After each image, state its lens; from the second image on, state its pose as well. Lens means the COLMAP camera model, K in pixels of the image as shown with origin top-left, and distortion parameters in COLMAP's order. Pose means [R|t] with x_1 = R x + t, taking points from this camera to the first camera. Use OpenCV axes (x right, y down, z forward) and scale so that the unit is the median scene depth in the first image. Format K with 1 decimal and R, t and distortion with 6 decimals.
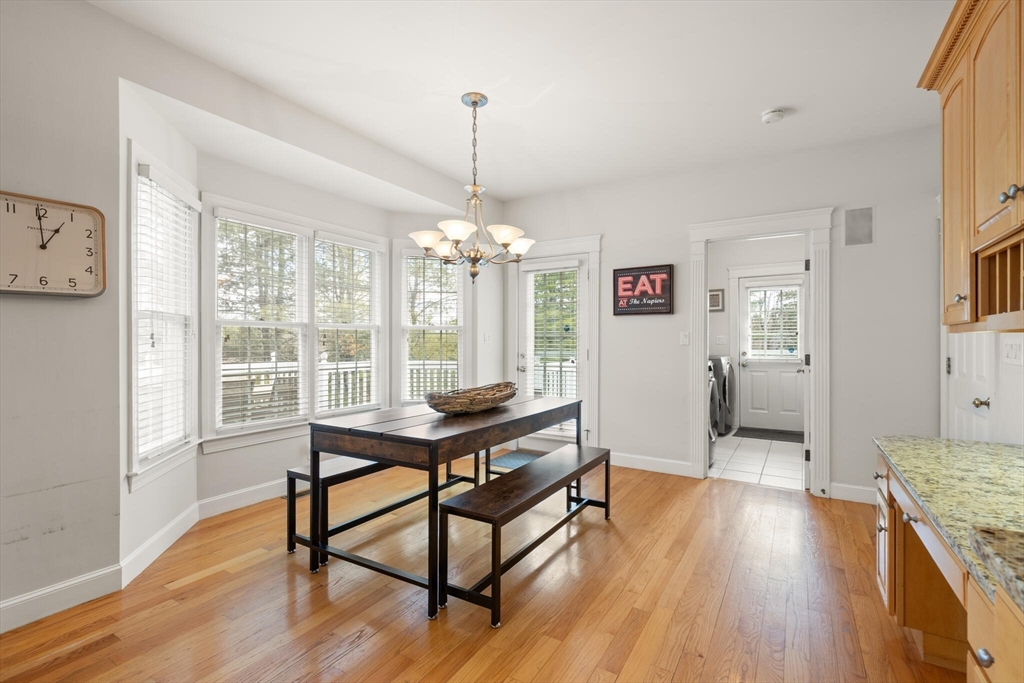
lens RADIAL K [[479.4, 0, 491.2], [0, 479.4, 345.2], [0, 0, 1]] dist [0.003872, 0.000293]
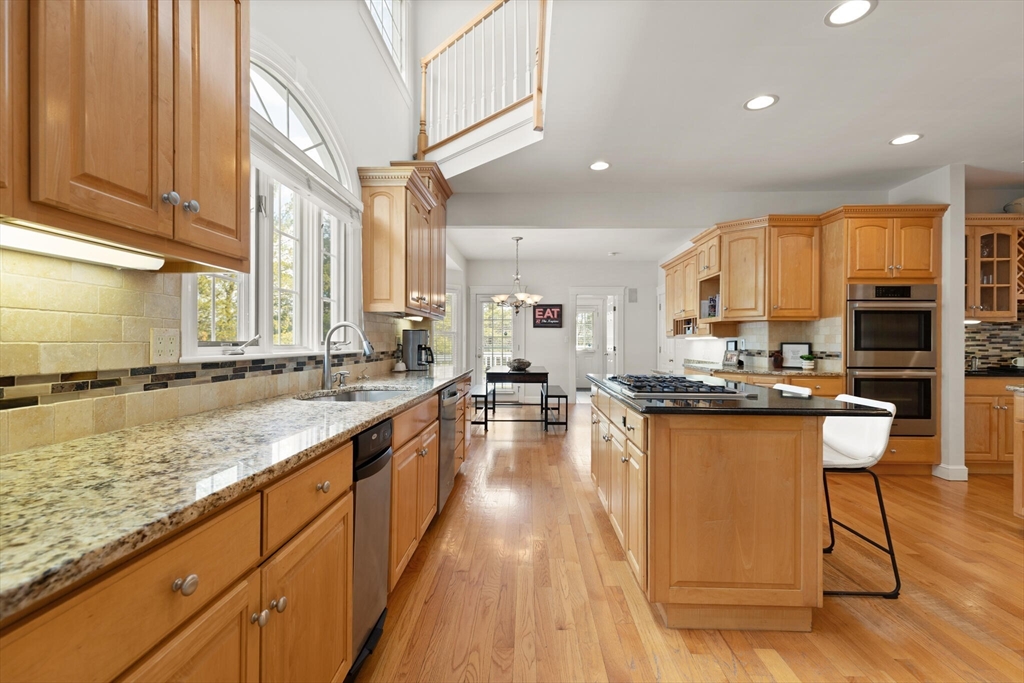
lens RADIAL K [[479.4, 0, 507.3], [0, 479.4, 342.6], [0, 0, 1]] dist [0.003872, 0.000293]
pose [[0.873565, 0.000317, 0.486707, -0.845084], [0.001670, 0.999992, -0.003649, 0.007413], [-0.486704, 0.004001, 0.873558, -0.716433]]
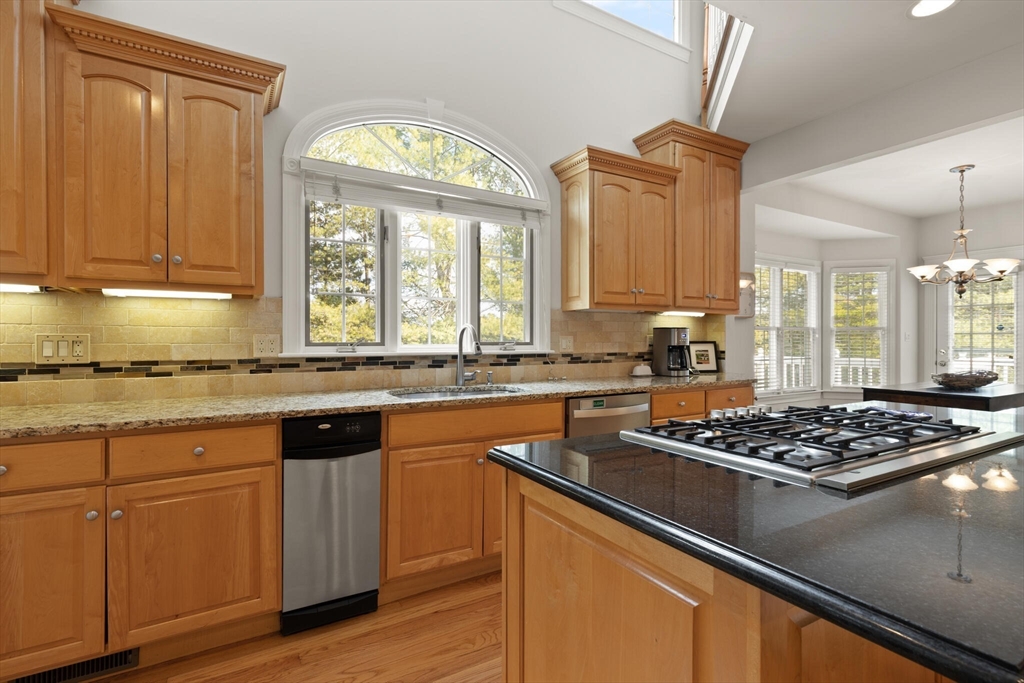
lens RADIAL K [[479.4, 0, 508.8], [0, 479.4, 345.5], [0, 0, 1]] dist [0.003872, 0.000293]
pose [[0.874773, 0.001844, -0.484530, -0.356341], [-0.000588, 0.999996, 0.002745, 0.006183], [0.484533, -0.002117, 0.874770, -0.621081]]
